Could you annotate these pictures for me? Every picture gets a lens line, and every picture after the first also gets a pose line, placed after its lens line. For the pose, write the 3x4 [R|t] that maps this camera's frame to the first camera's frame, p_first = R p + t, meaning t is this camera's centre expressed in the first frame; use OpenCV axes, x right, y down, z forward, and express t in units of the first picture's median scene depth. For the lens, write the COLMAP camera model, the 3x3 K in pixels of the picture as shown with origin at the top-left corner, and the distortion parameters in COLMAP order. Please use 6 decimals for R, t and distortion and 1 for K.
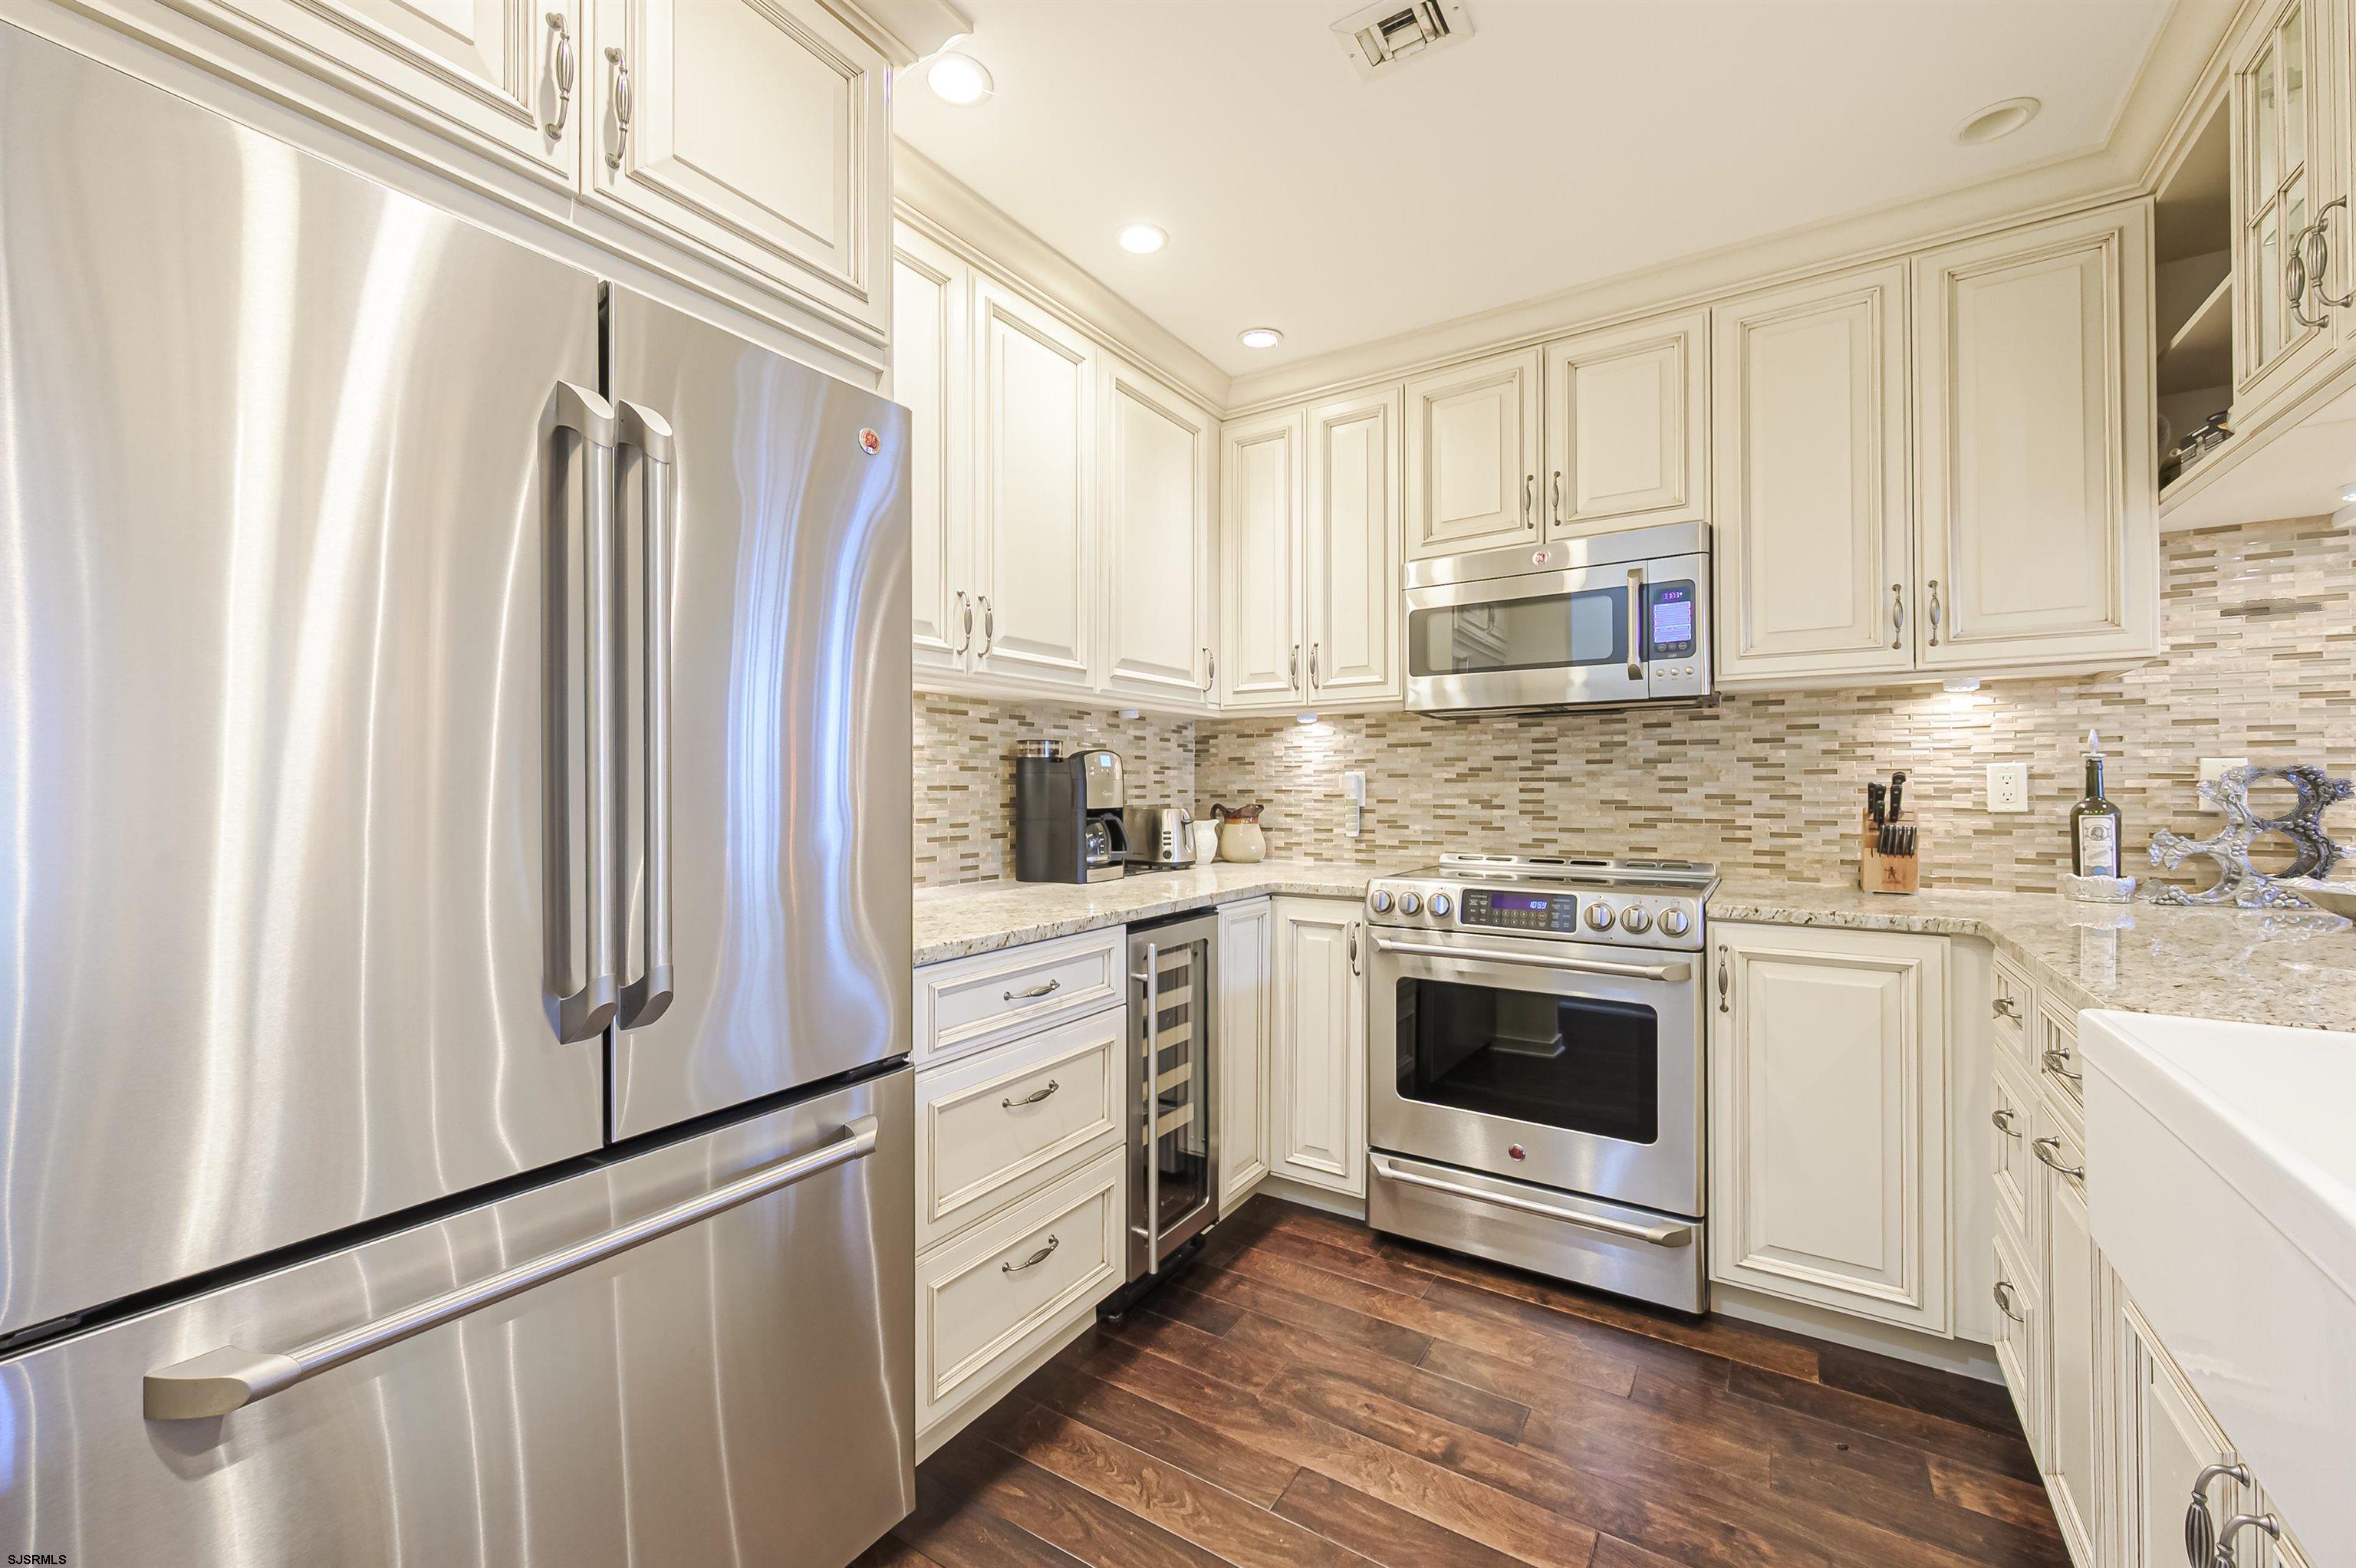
lens RADIAL K [[930.6, 0, 1173.1], [0, 930.6, 783.4], [0, 0, 1]] dist [-0.000879, 0.000087]
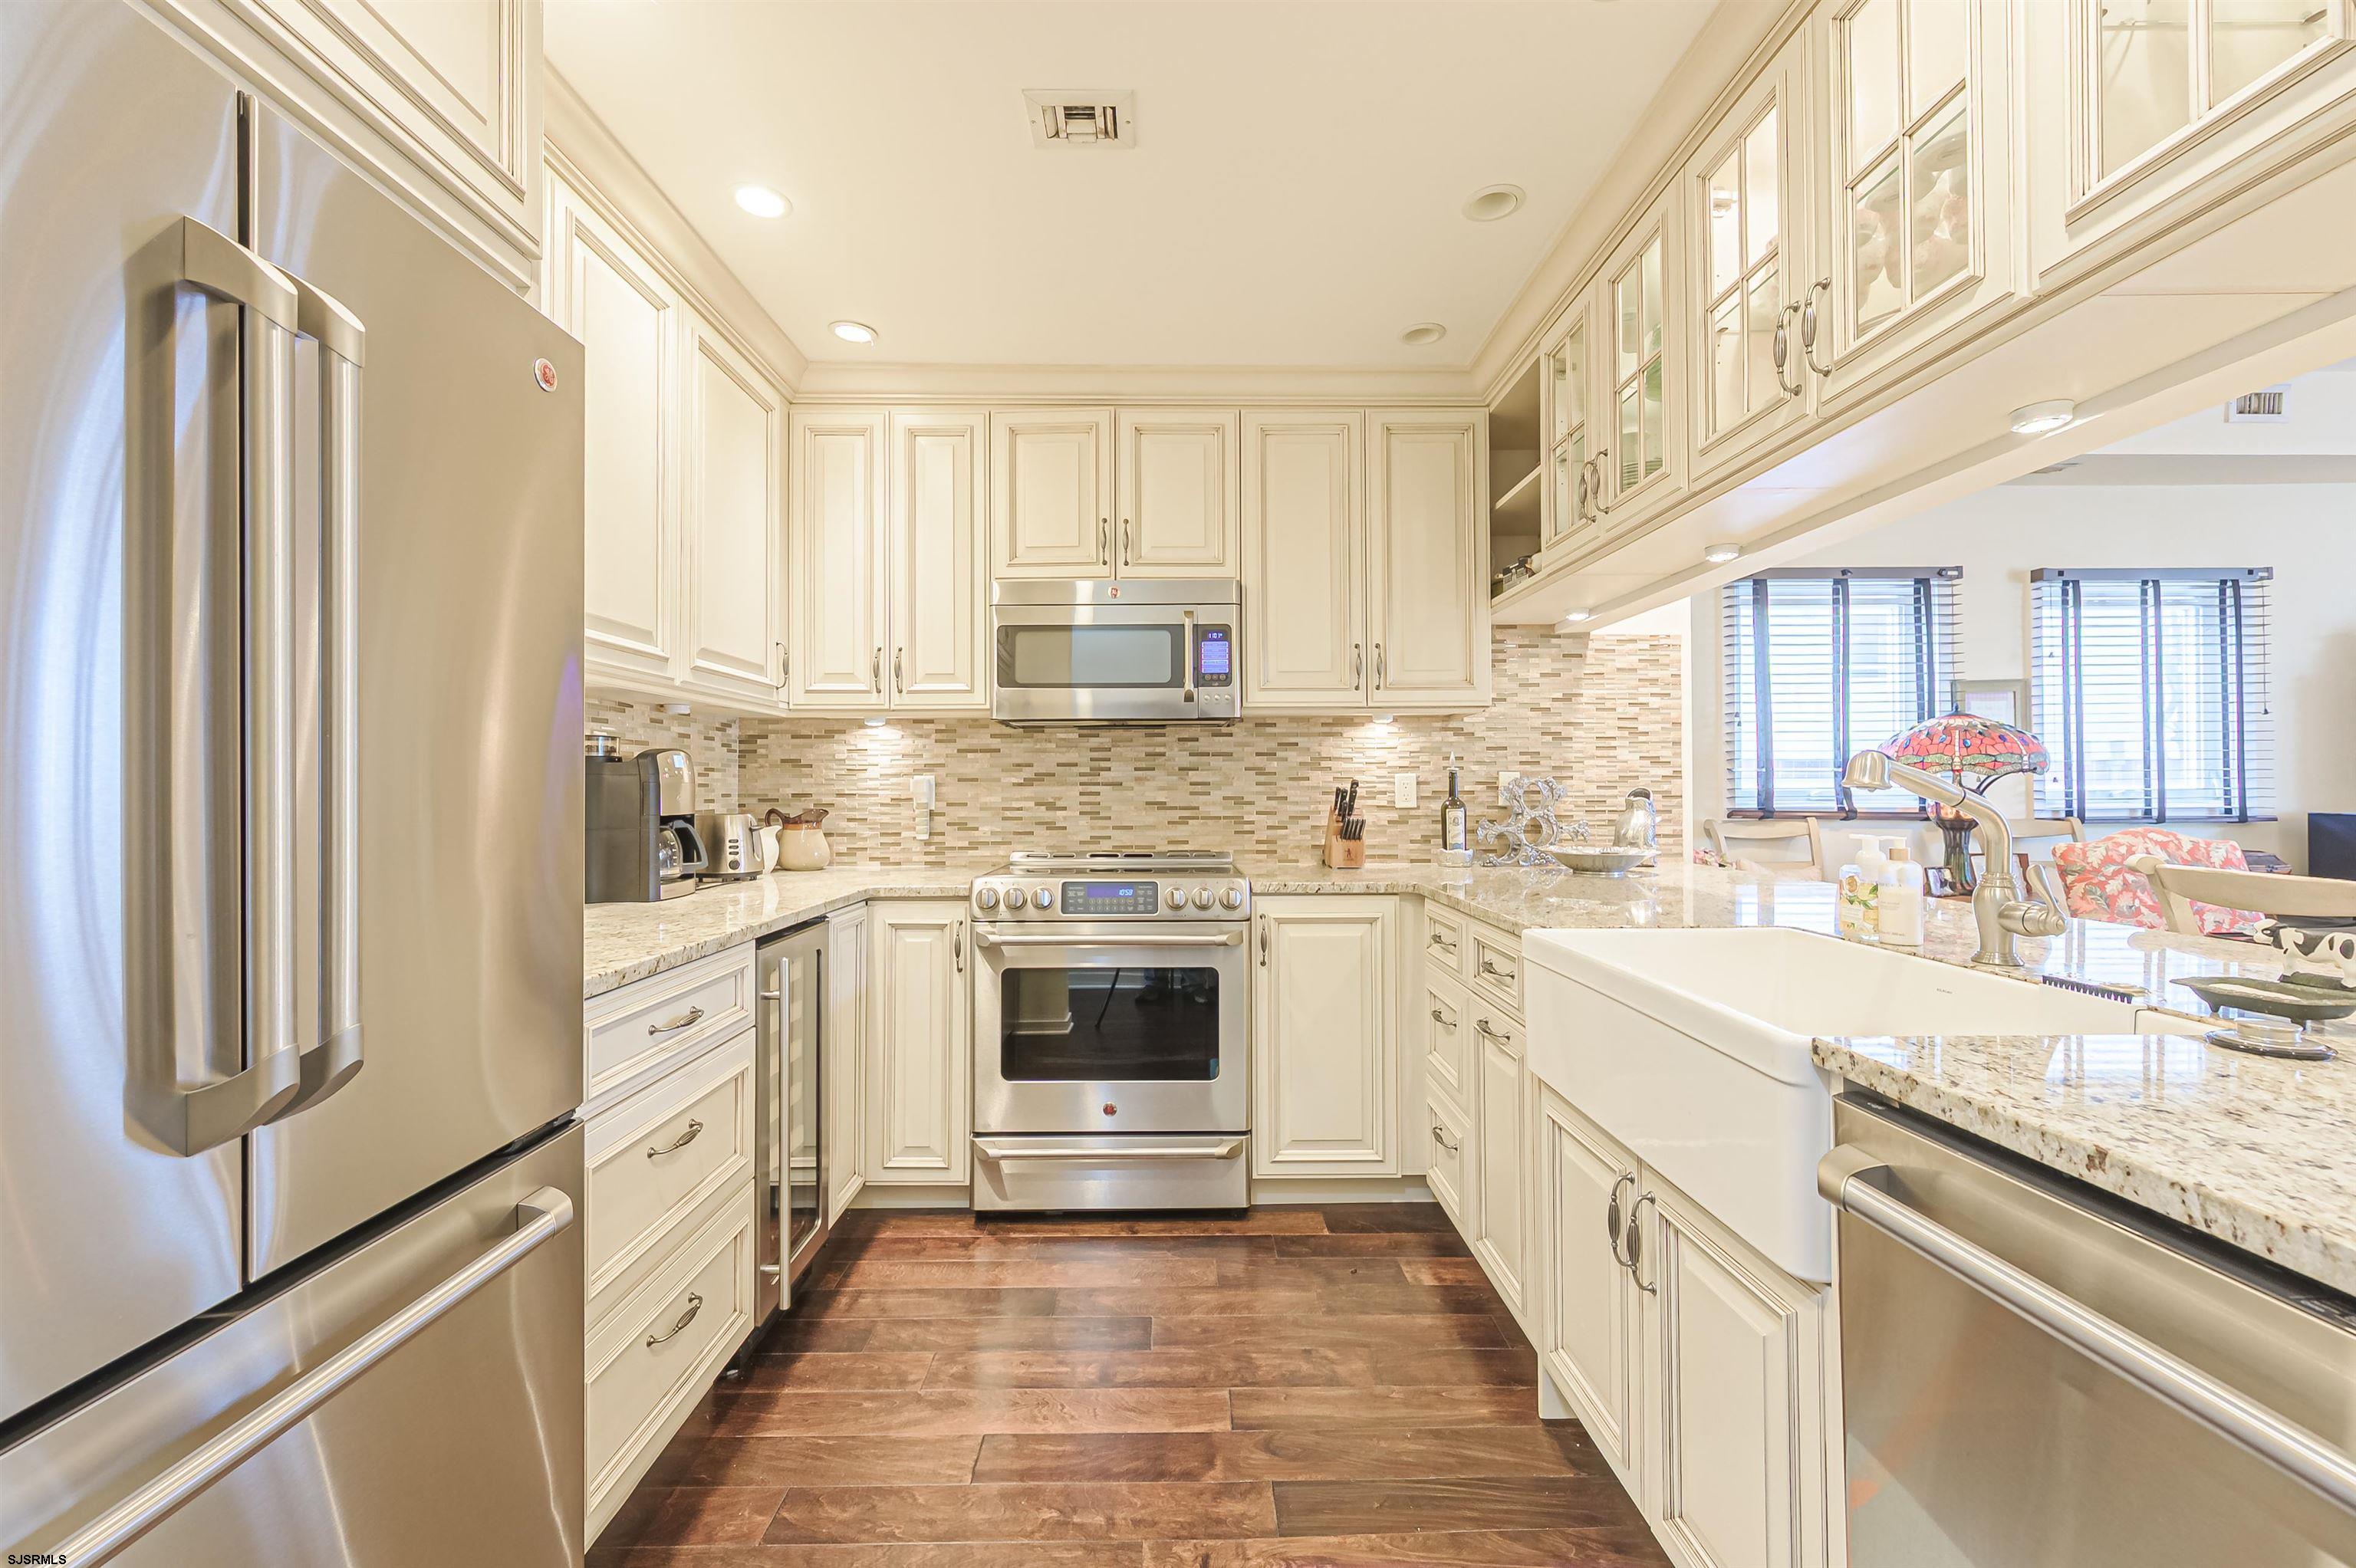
lens RADIAL K [[930.6, 0, 1173.7], [0, 930.6, 782.9], [0, 0, 1]] dist [-0.000879, 0.000087]
pose [[0.833676, 0.003807, 0.552241, -0.185754], [-0.001345, 0.999987, -0.004862, -0.000059], [-0.552252, 0.003311, 0.833671, -0.000429]]
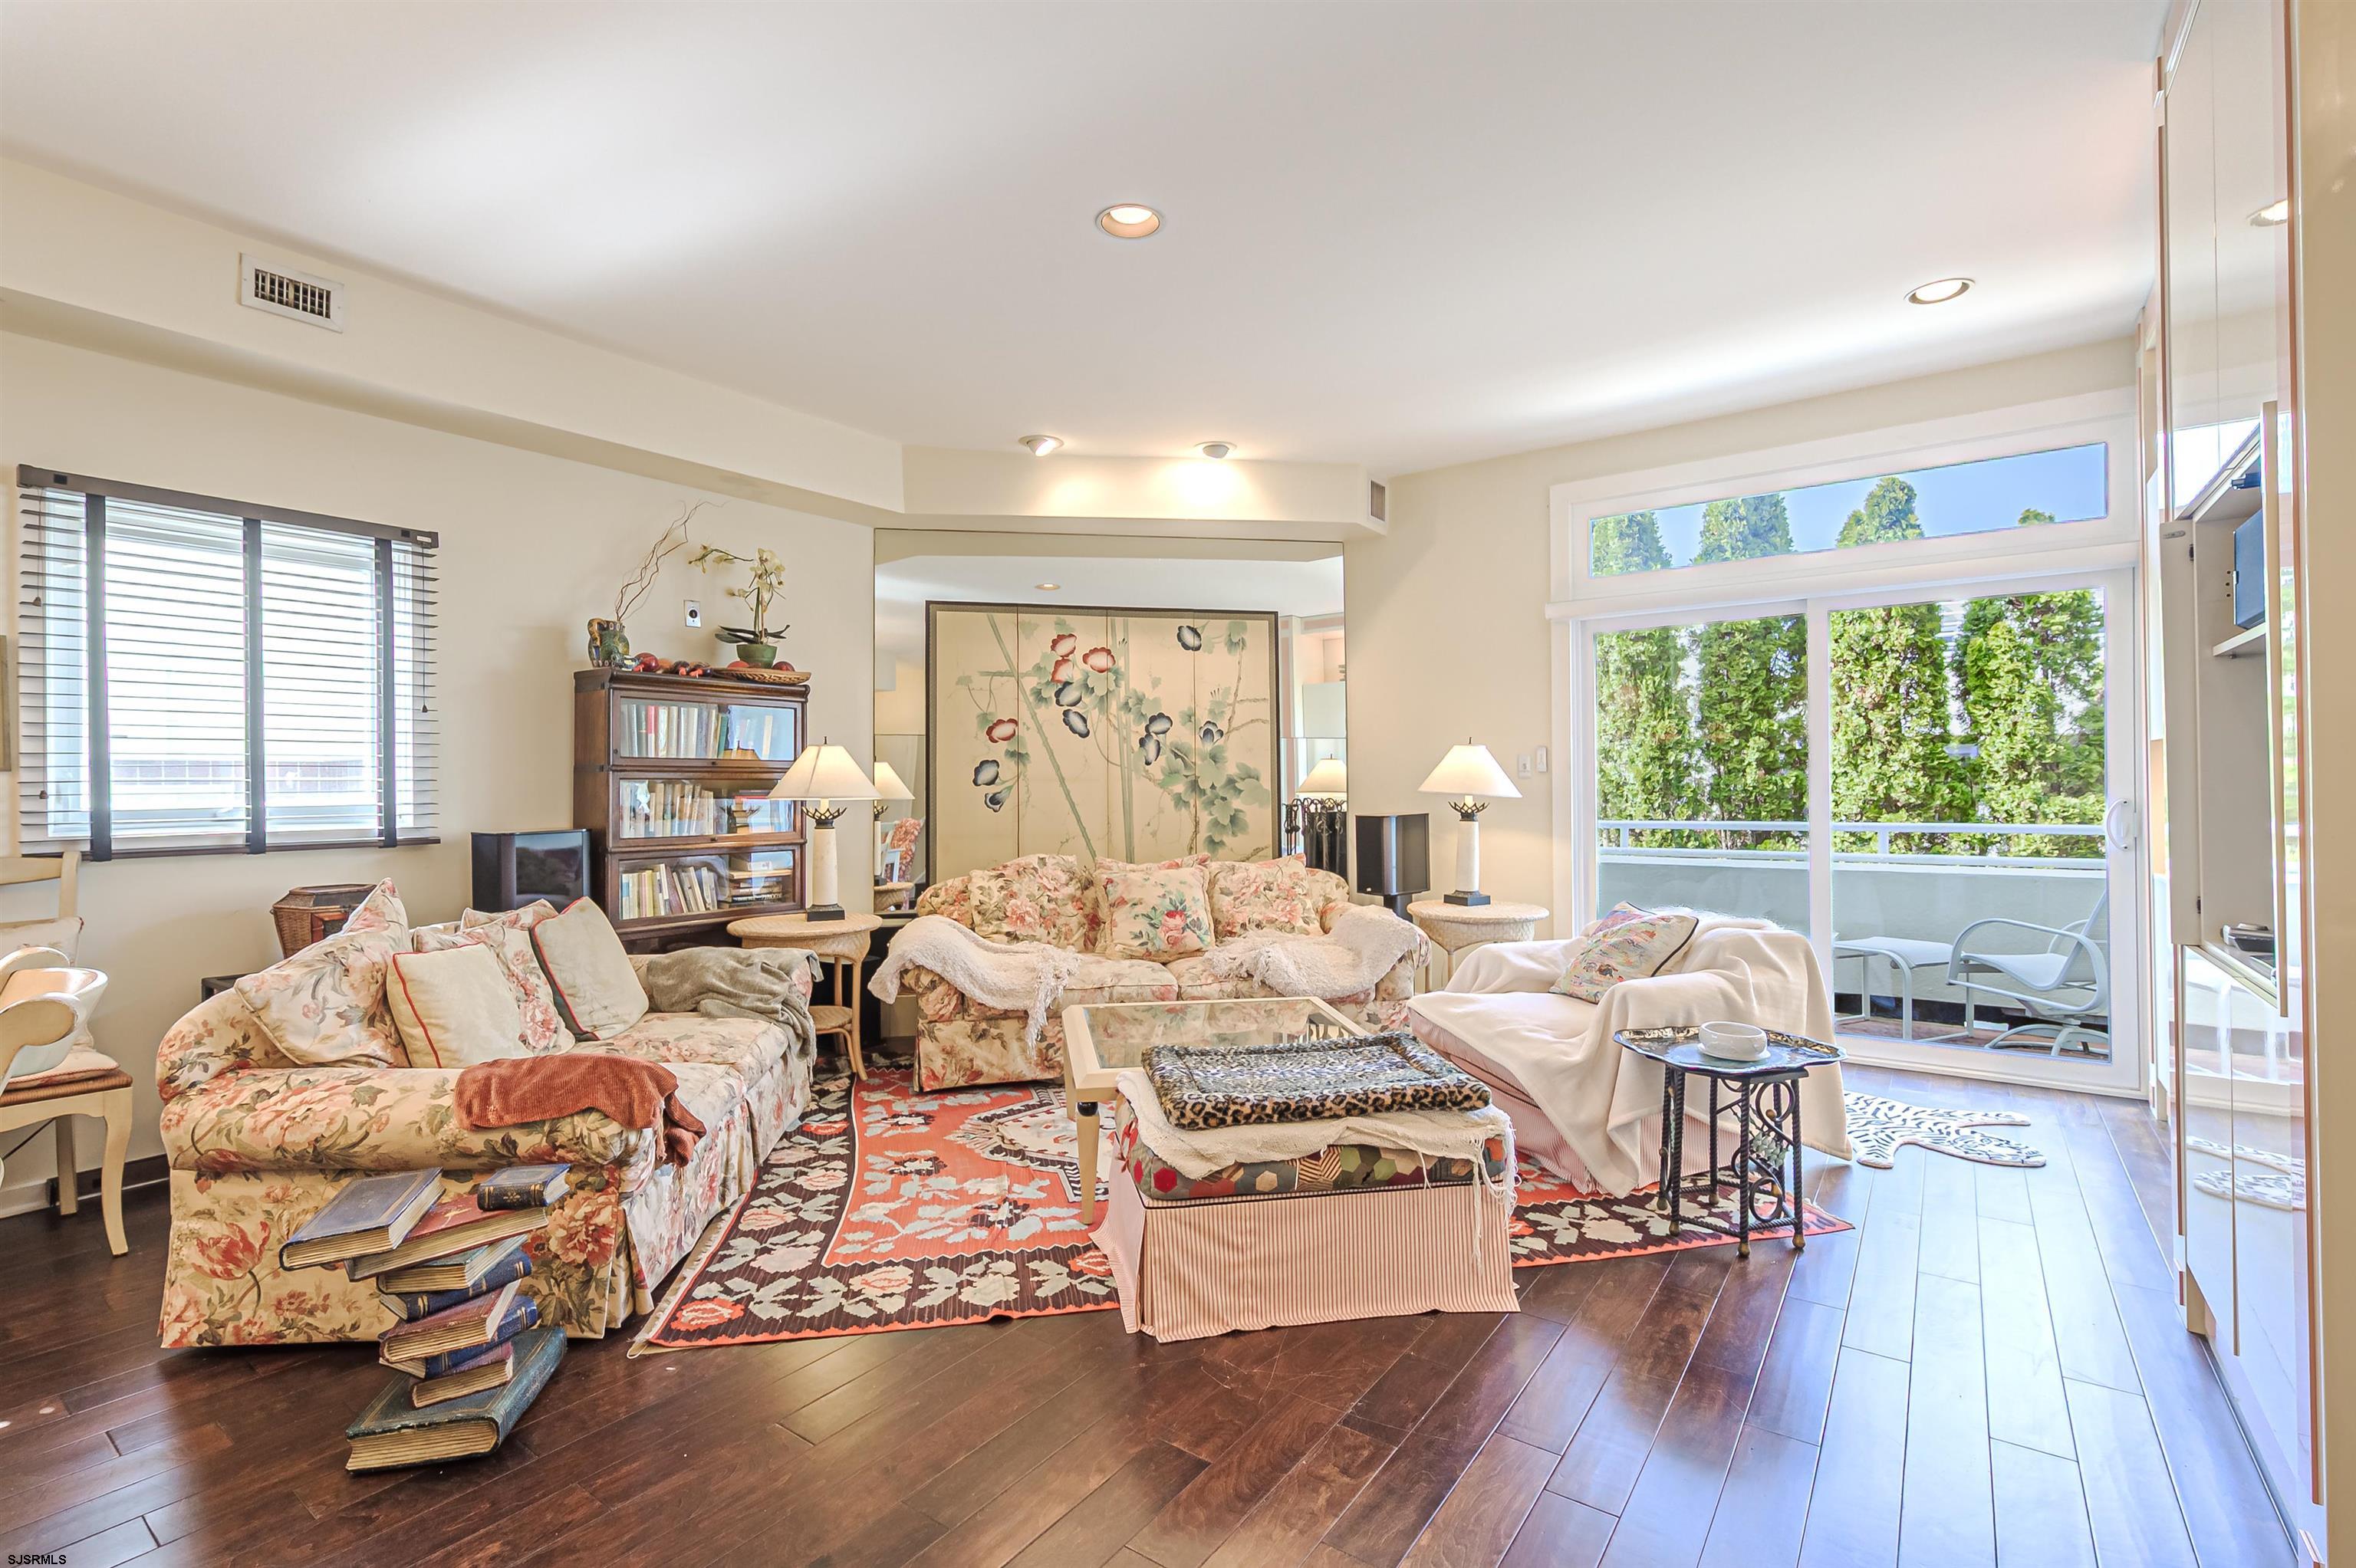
lens RADIAL K [[1062.6, 0, 1174.7], [0, 1062.6, 780.7], [0, 0, 1]] dist [0.002282, 0.000679]
pose [[0.049685, 0.011208, 0.998702, 0.925320], [0.003922, 0.999927, -0.011417, -0.013647], [-0.998757, 0.004484, 0.049638, -0.891387]]
